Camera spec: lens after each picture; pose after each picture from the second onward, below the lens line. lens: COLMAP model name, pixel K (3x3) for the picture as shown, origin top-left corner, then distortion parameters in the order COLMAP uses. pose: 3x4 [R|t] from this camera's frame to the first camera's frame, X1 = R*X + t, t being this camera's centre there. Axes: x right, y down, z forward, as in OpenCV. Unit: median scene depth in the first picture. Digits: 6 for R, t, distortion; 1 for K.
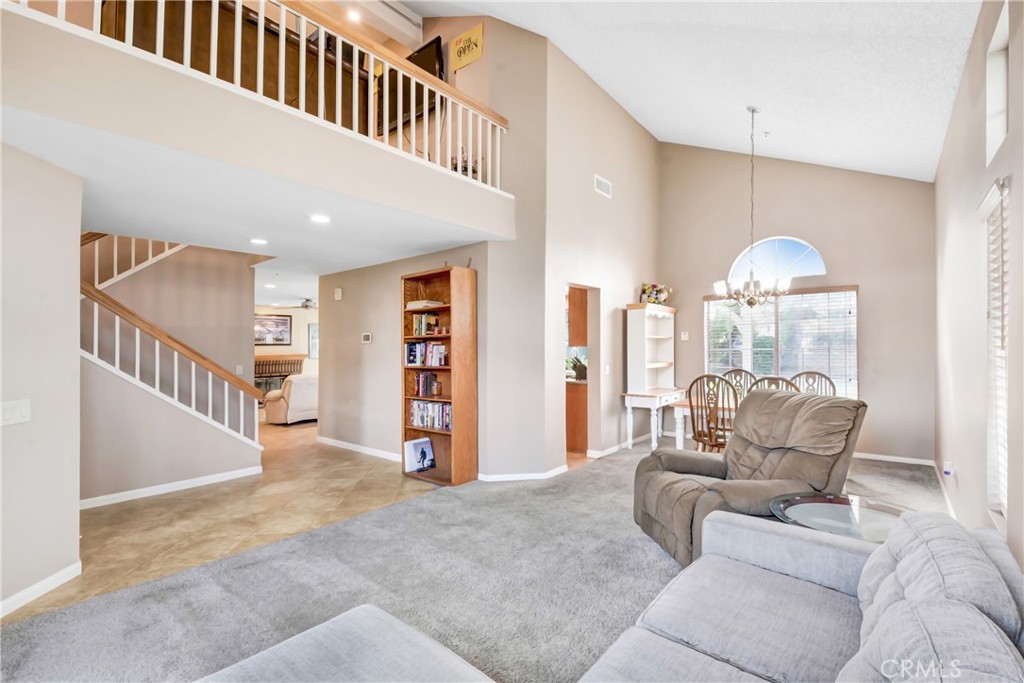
lens RADIAL K [[447.4, 0, 517.0], [0, 447.4, 350.8], [0, 0, 1]] dist [0.000158, -0.000101]
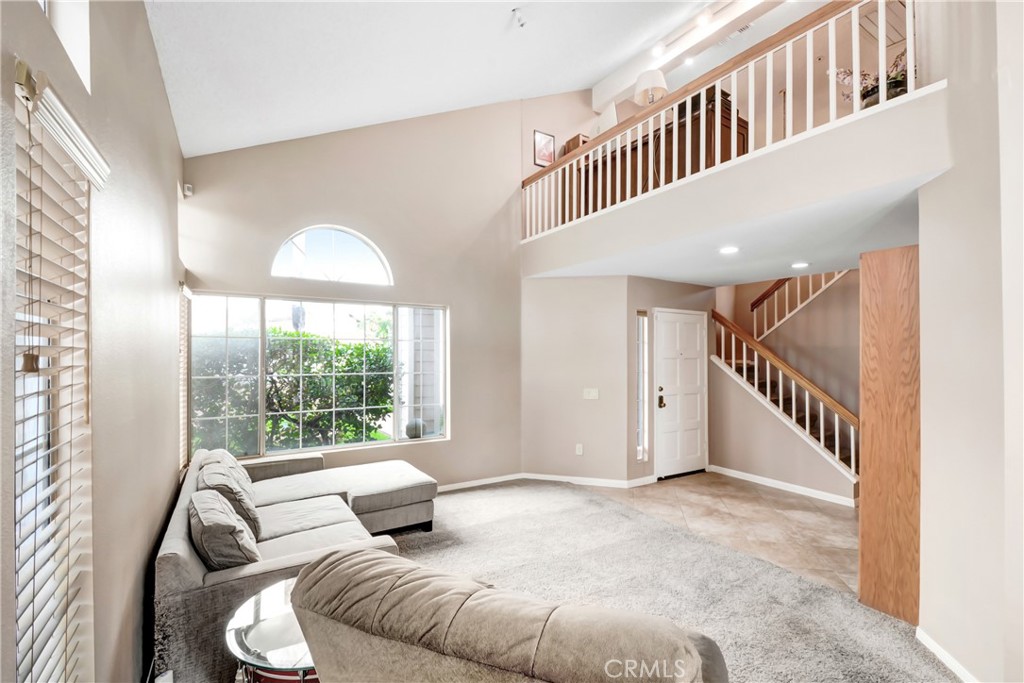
lens RADIAL K [[463.3, 0, 512.0], [0, 463.3, 341.5], [0, 0, 1]] dist [0.000689, 0.000070]
pose [[-0.312361, -0.014272, -0.949856, 0.686497], [-0.021059, 0.999745, -0.008096, -0.054752], [0.949730, 0.017474, -0.312582, 0.780994]]
